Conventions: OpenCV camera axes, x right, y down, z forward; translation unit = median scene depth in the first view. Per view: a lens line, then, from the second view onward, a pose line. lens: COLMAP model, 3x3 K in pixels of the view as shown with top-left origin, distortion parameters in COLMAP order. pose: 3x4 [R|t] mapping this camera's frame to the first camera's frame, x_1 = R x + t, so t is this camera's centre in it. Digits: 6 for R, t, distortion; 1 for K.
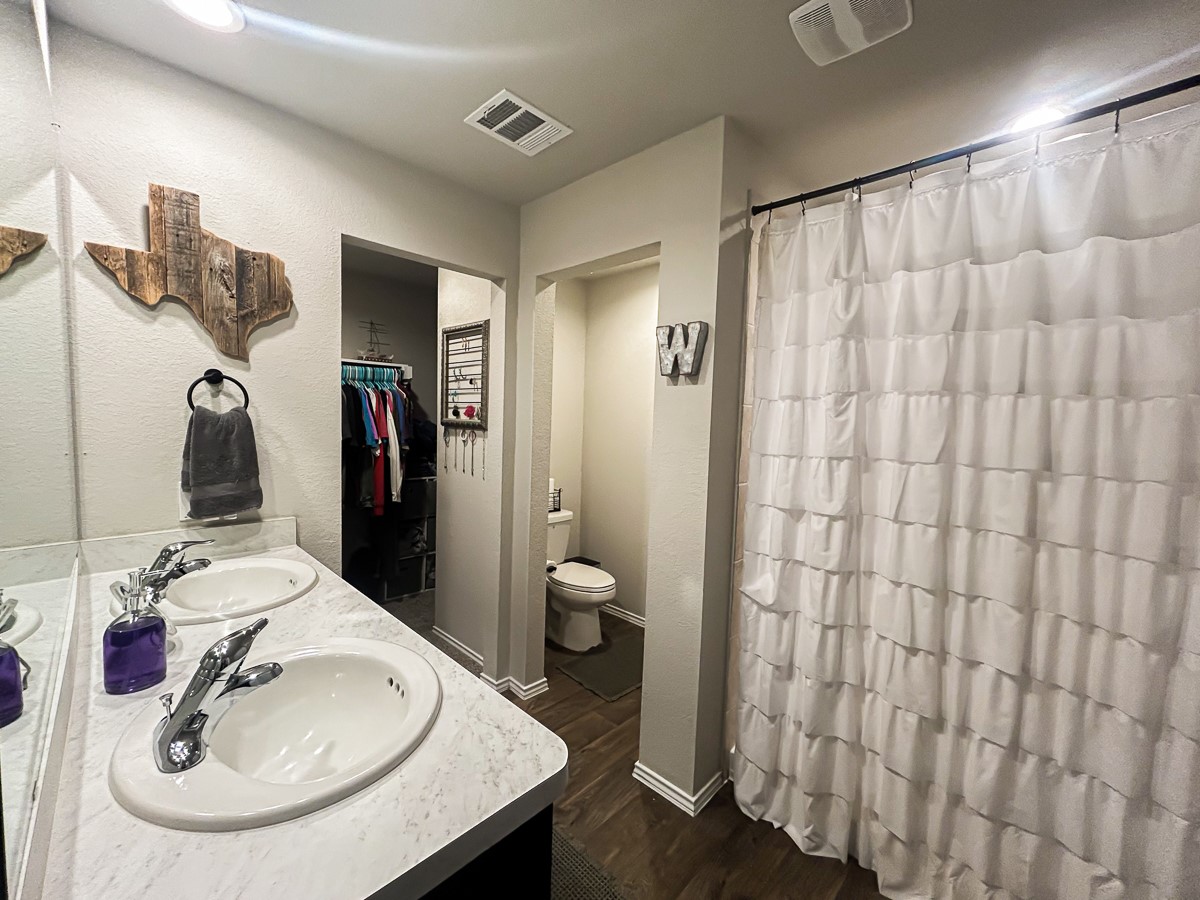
lens RADIAL K [[485.4, 0, 599.8], [0, 485.4, 453.2], [0, 0, 1]] dist [-0.002180, -0.000119]
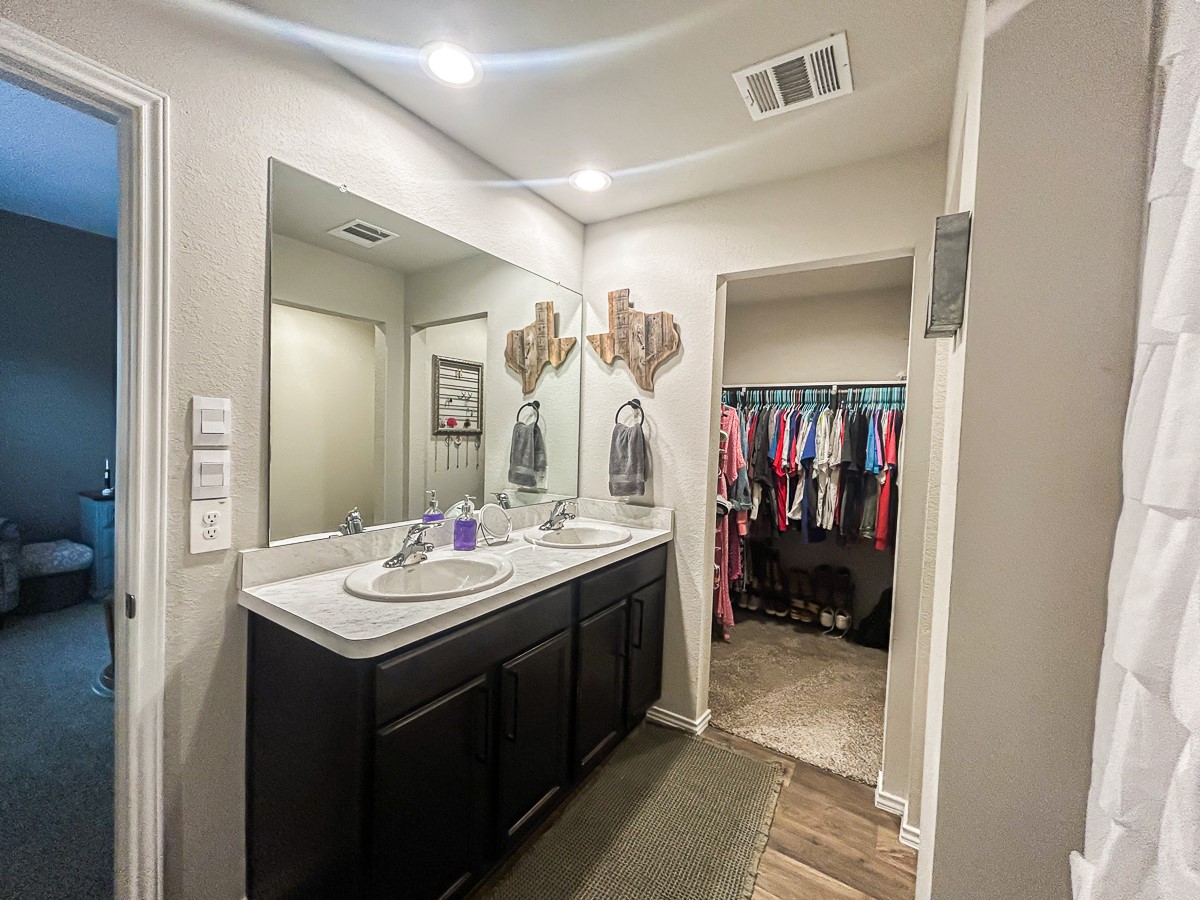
lens RADIAL K [[485.4, 0, 600.4], [0, 485.4, 452.3], [0, 0, 1]] dist [-0.002180, -0.000119]
pose [[0.211315, 0.012306, -0.977341, 0.650359], [-0.098120, 0.995137, -0.008685, 0.014191], [0.972481, 0.097732, 0.211495, 0.597006]]
